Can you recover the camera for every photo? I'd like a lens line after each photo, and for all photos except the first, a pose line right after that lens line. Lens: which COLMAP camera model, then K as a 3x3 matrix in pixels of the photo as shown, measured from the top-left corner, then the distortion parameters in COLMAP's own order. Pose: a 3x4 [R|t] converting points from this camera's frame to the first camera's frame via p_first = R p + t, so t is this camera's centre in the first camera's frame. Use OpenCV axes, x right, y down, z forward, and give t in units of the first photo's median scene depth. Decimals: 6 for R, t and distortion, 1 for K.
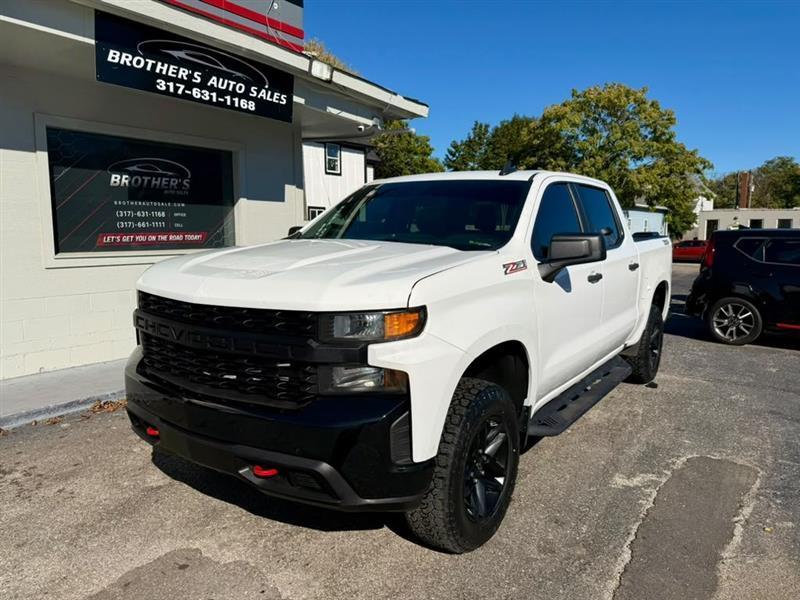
lens RADIAL K [[583.7, 0, 403.9], [0, 583.7, 297.4], [0, 0, 1]] dist [0.035626, -0.058334]
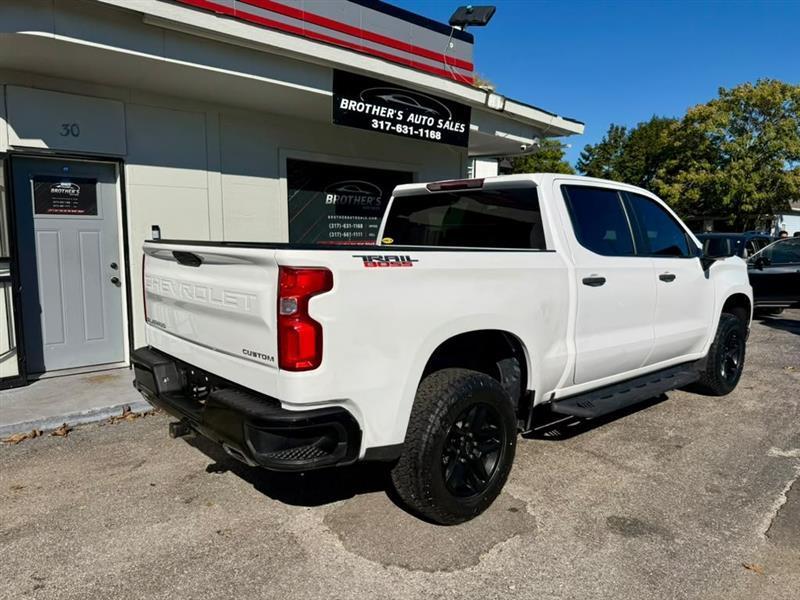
lens RADIAL K [[583.7, 0, 404.2], [0, 583.7, 301.0], [0, 0, 1]] dist [0.035626, -0.058334]
pose [[0.978937, 0.020476, -0.203135, -0.078045], [-0.021494, 0.999765, -0.002810, 0.017206], [0.203030, 0.007117, 0.979147, -0.184735]]
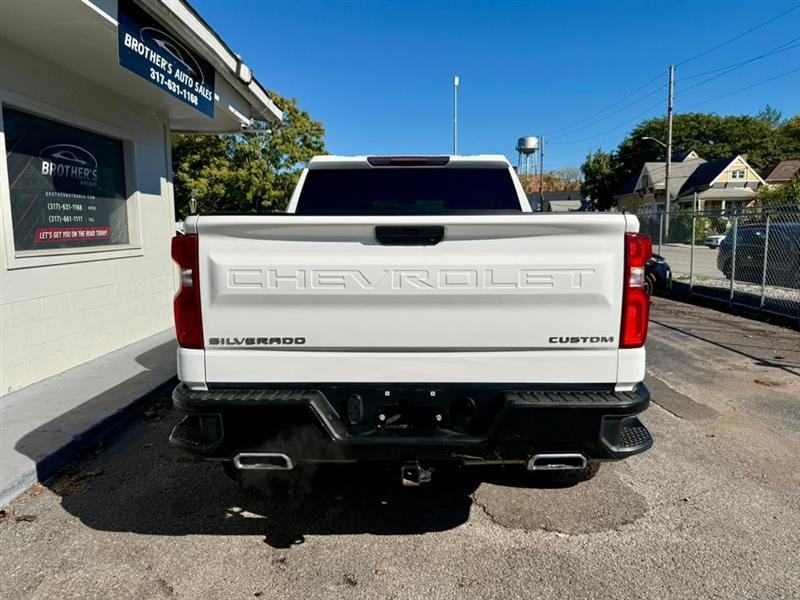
lens RADIAL K [[583.7, 0, 413.9], [0, 583.7, 296.7], [0, 0, 1]] dist [0.035626, -0.058334]
pose [[0.806395, -0.077545, 0.586271, -0.574607], [0.078350, 0.996636, 0.024055, 0.013490], [-0.586164, 0.026536, 0.809758, -0.024880]]
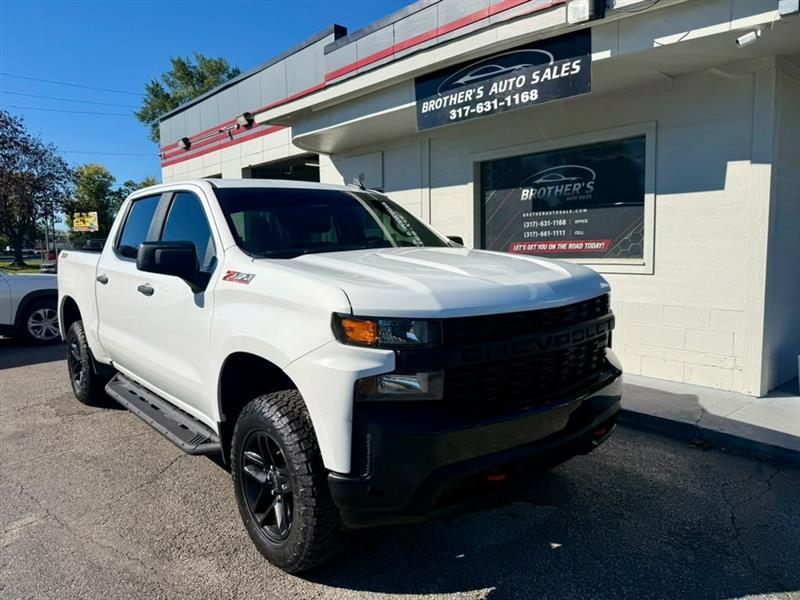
lens RADIAL K [[583.7, 0, 397.9], [0, 583.7, 300.0], [0, 0, 1]] dist [0.035626, -0.058334]
pose [[-0.234209, 0.093647, -0.967665, 0.653023], [-0.088917, 0.989115, 0.117244, -0.110823], [0.968112, 0.113502, -0.223333, 1.033479]]
